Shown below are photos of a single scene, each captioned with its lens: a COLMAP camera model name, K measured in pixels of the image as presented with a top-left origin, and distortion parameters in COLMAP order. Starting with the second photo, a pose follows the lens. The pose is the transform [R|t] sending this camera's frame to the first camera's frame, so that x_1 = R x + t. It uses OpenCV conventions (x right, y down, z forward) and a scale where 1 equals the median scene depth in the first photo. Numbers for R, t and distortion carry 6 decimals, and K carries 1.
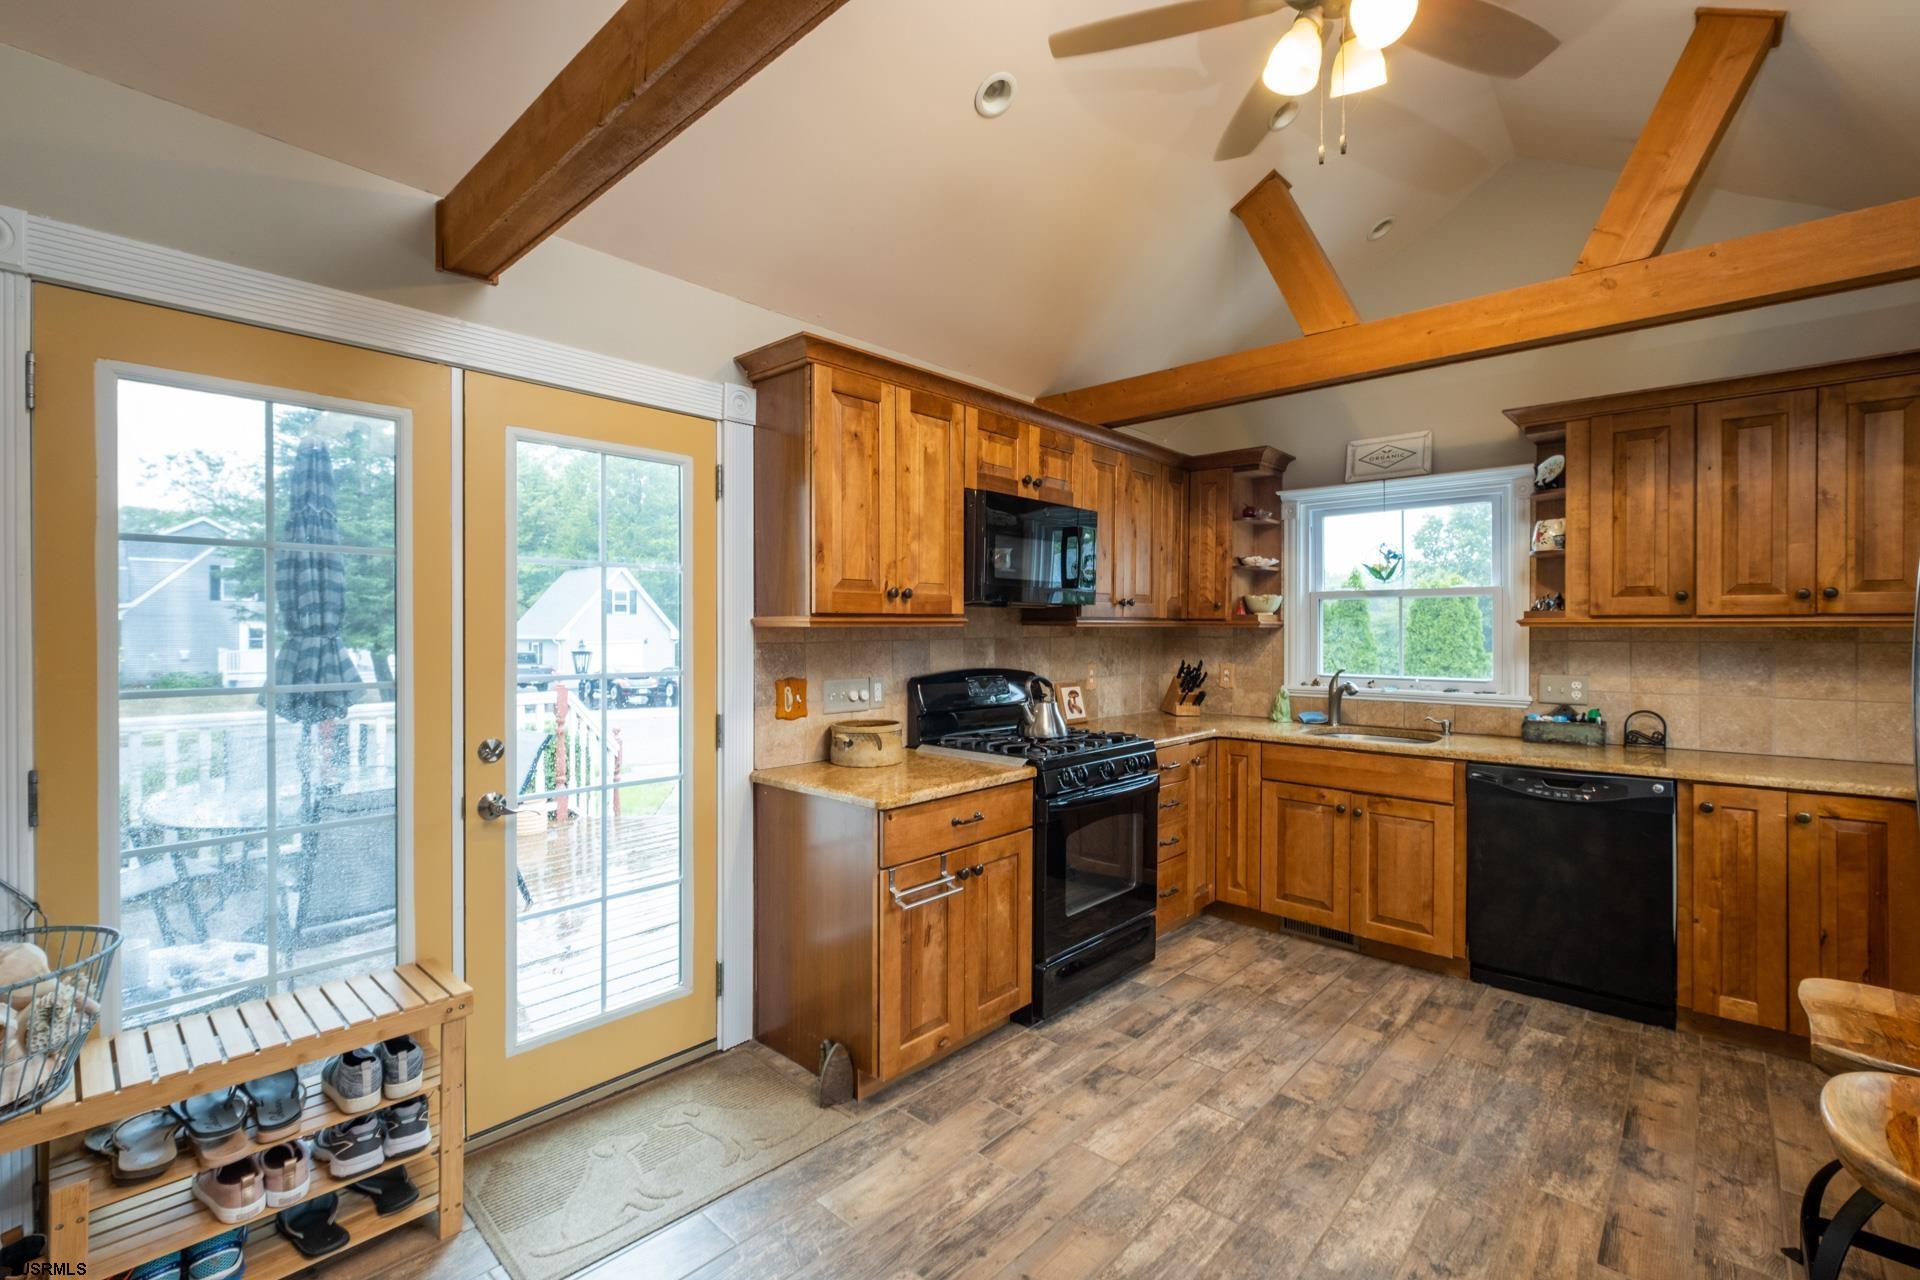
lens RADIAL K [[851.6, 0, 1008.9], [0, 851.6, 641.4], [0, 0, 1]] dist [-0.002301, -0.000448]
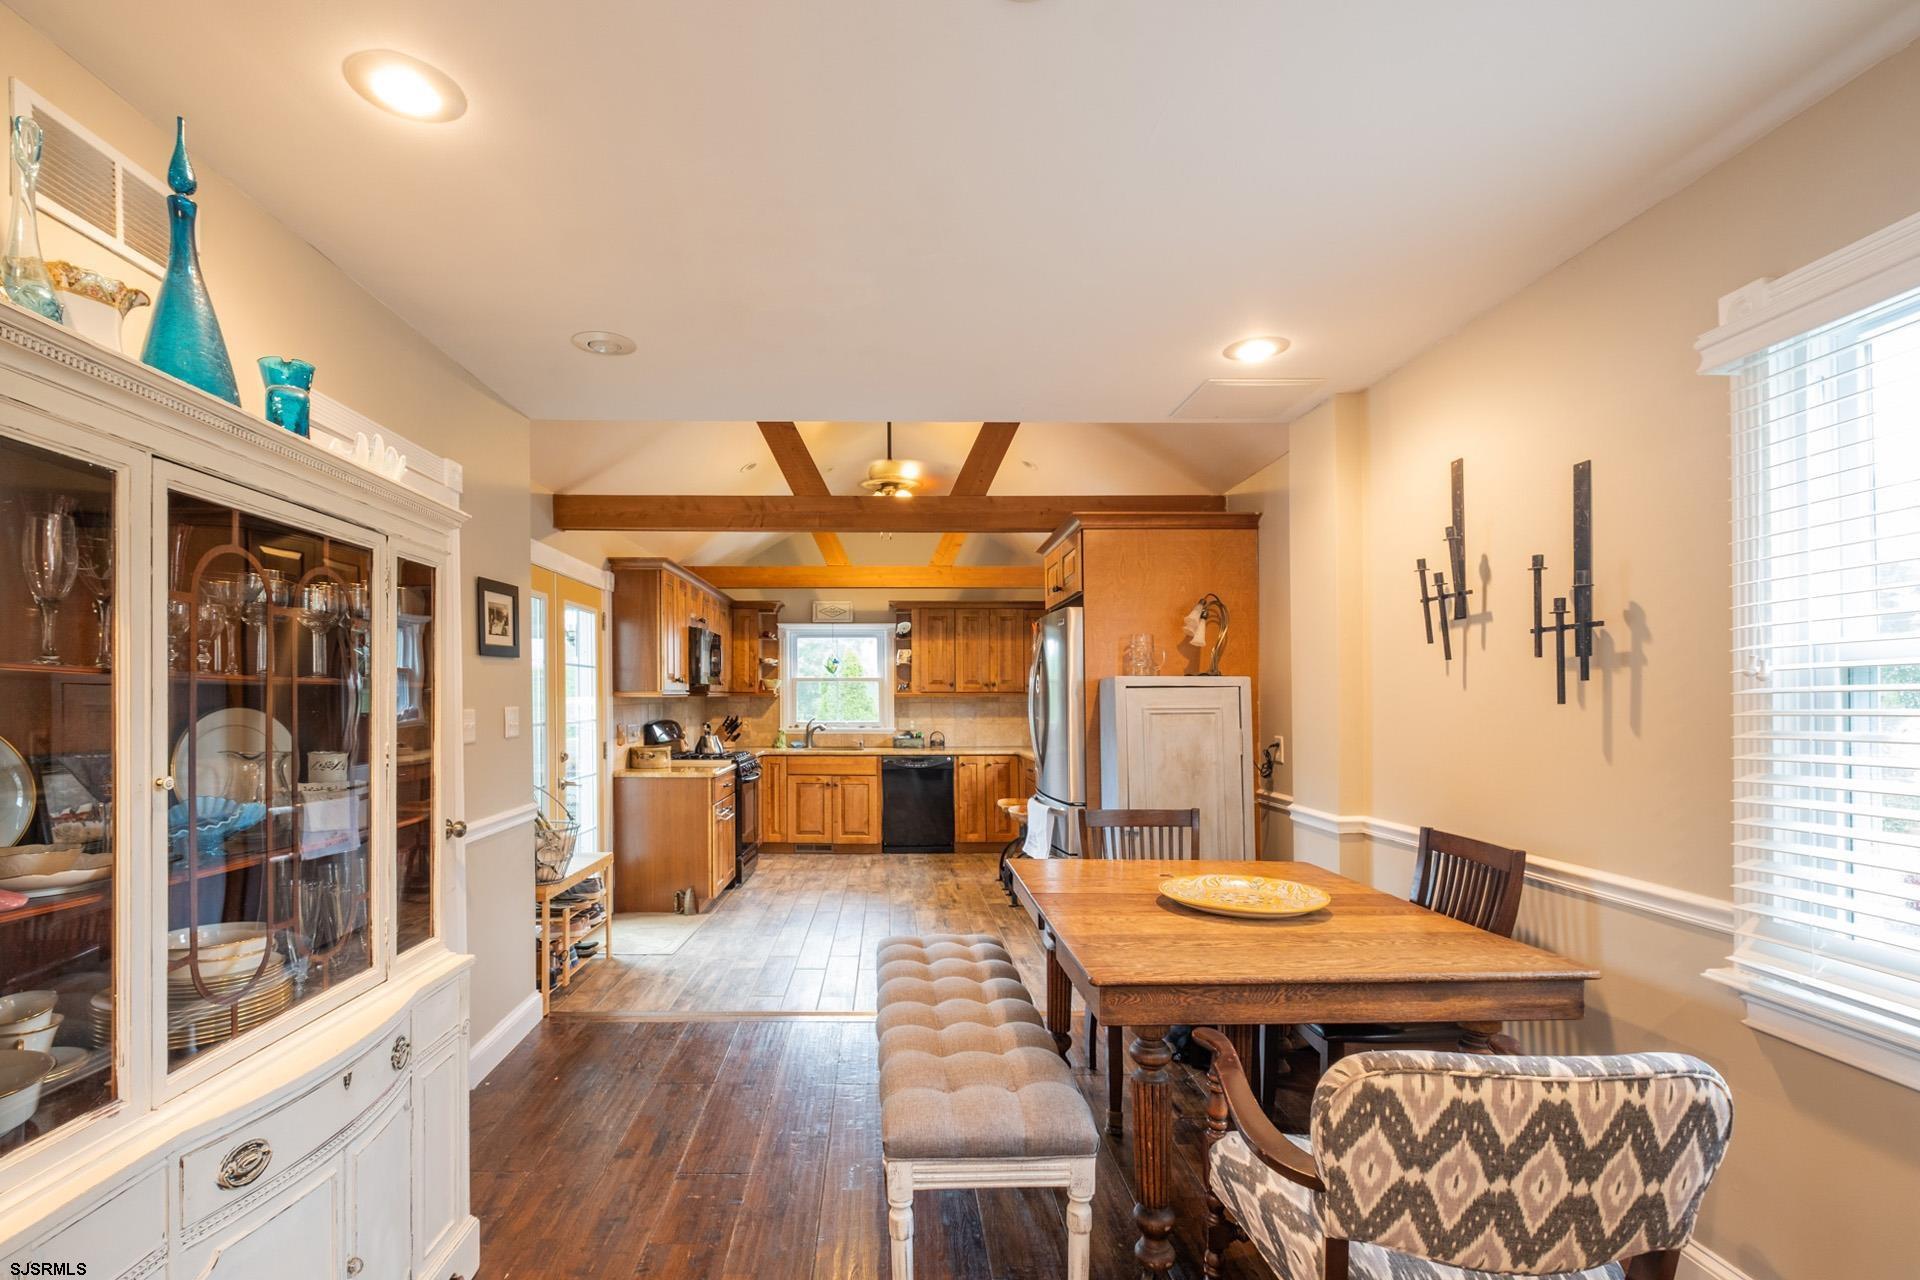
lens RADIAL K [[891.9, 0, 959.4], [0, 891.9, 730.3], [0, 0, 1]] dist [0.000468, 0.000169]
pose [[0.707809, -0.027526, 0.705868, -0.976879], [0.012750, 0.999576, 0.026194, 0.012820], [-0.706289, -0.009541, 0.707859, -0.819256]]
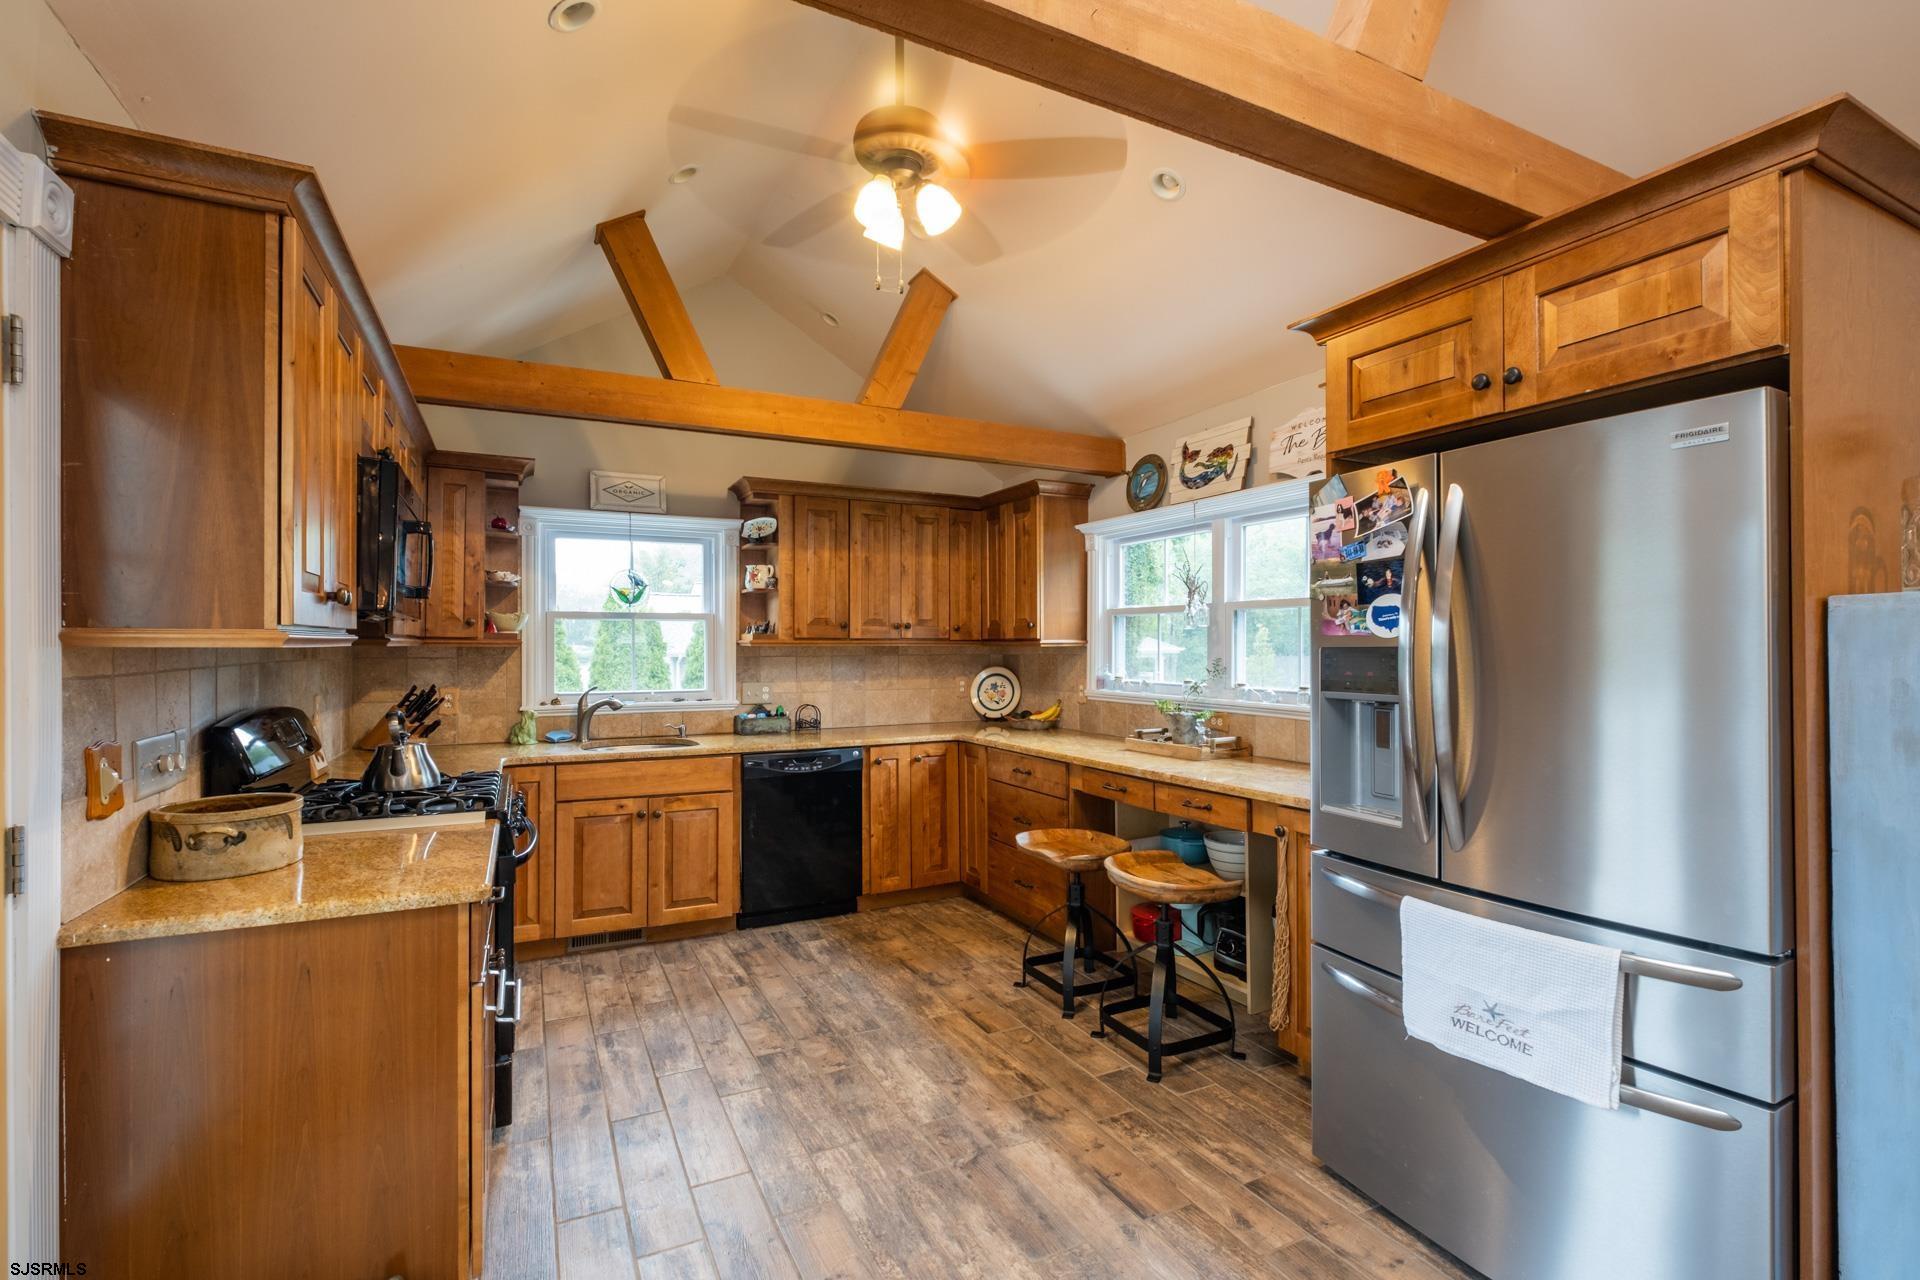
lens RADIAL K [[830.1, 0, 922.7], [0, 830.1, 657.2], [0, 0, 1]] dist [0.000394, -0.000008]
pose [[0.390482, -0.012623, 0.920524, -0.465727], [0.016133, 0.999846, 0.006867, -0.004839], [-0.920469, 0.012170, 0.390626, 0.271496]]
